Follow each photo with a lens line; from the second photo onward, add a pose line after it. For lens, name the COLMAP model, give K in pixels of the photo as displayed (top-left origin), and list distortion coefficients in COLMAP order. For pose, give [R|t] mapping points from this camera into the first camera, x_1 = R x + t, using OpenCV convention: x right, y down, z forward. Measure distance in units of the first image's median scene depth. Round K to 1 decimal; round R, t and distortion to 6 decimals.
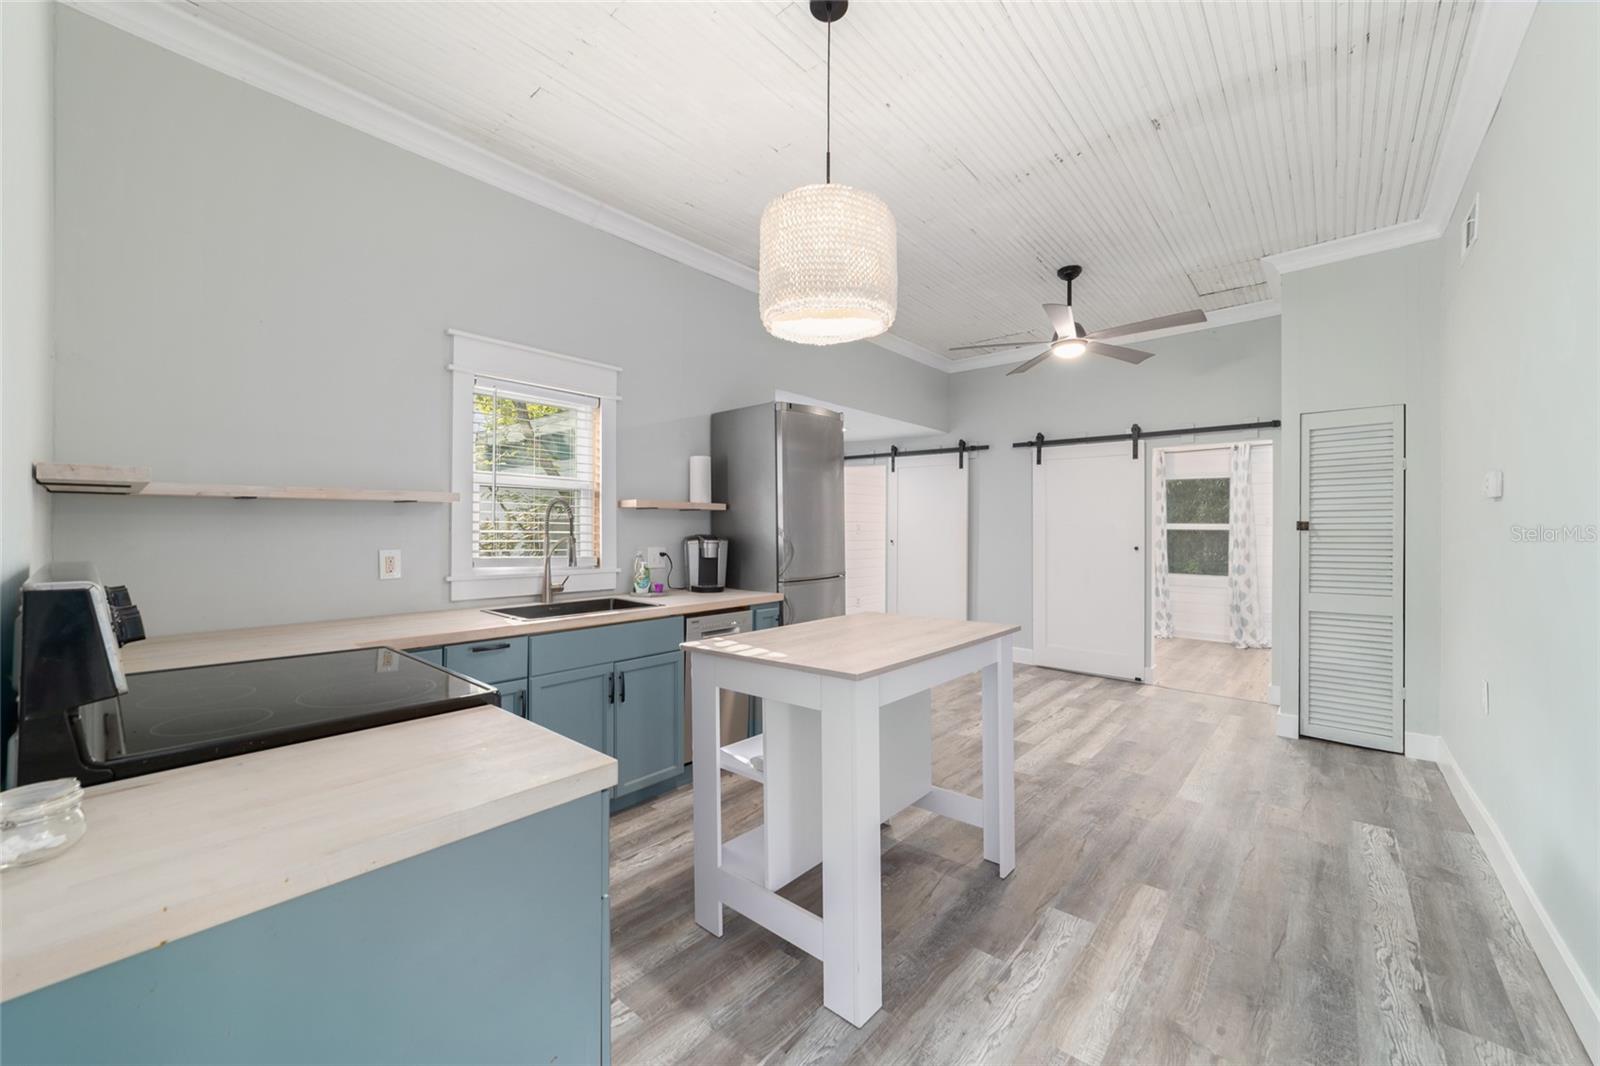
lens RADIAL K [[614.1, 0, 801.3], [0, 614.1, 530.3], [0, 0, 1]] dist [-0.020876, 0.009187]
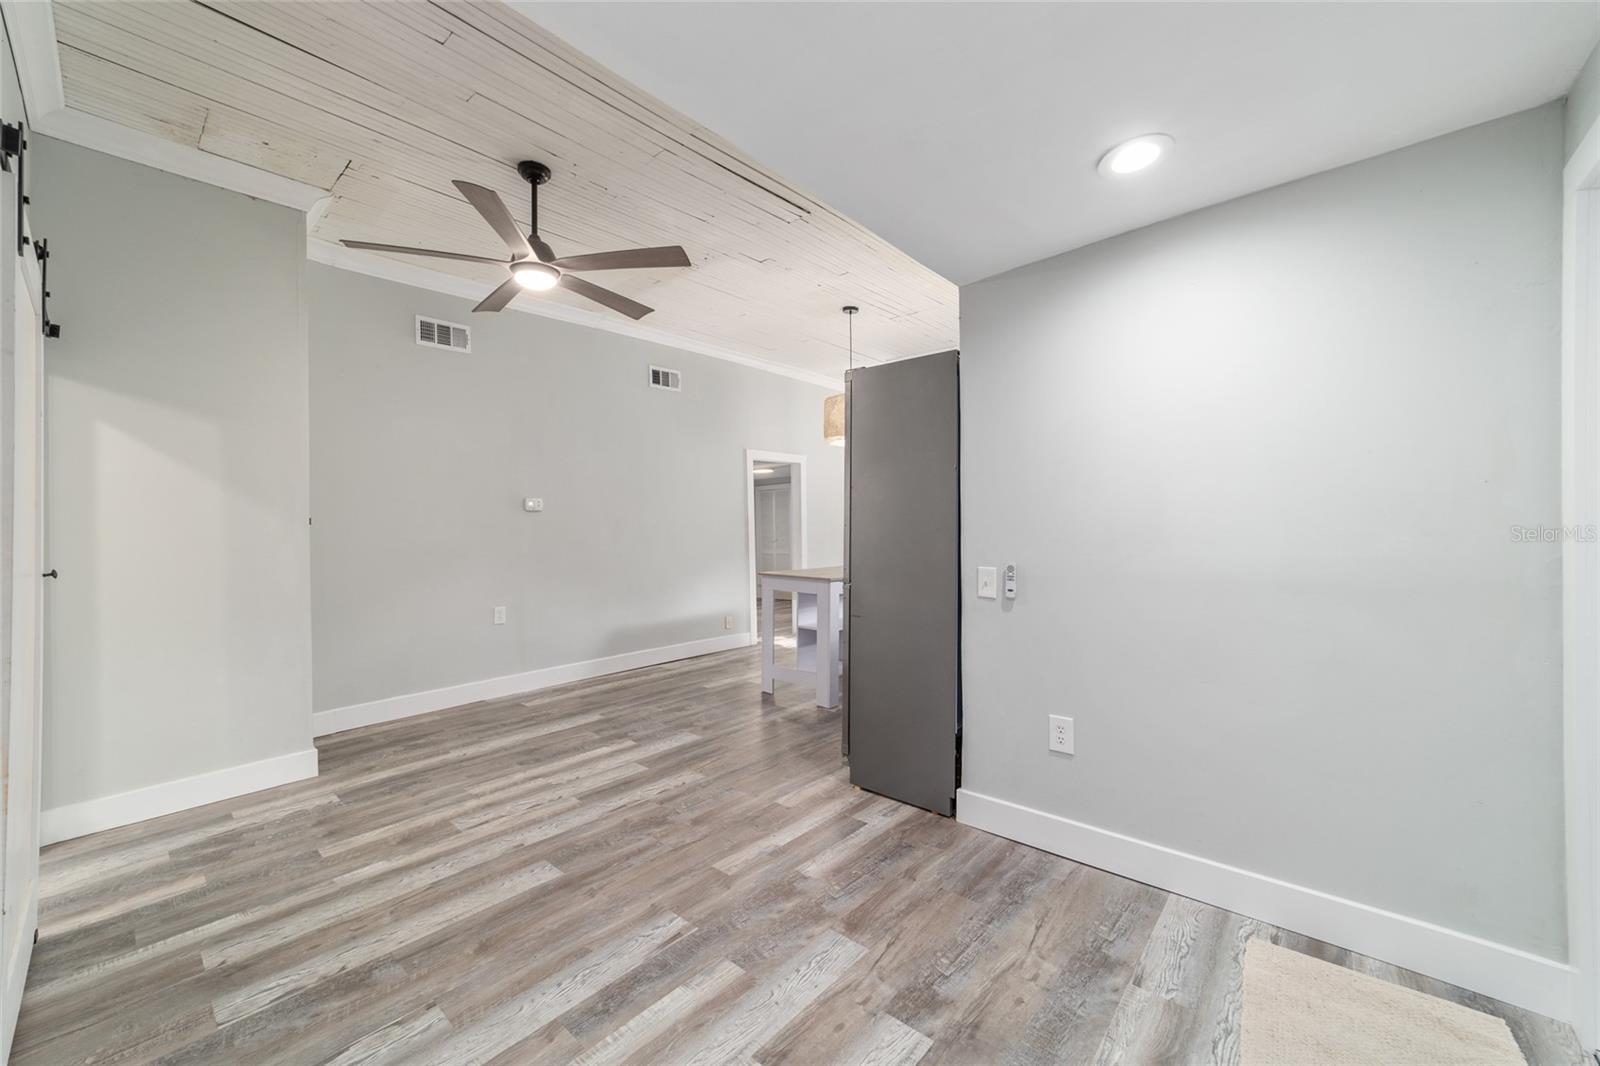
lens RADIAL K [[614.9, 0, 799.2], [0, 614.9, 525.8], [0, 0, 1]] dist [-0.020576, 0.010077]
pose [[-0.999987, 0.000955, 0.004965, 0.123643], [0.000941, 0.999996, -0.002758, 0.002560], [-0.004968, -0.002754, -0.999984, 1.778572]]
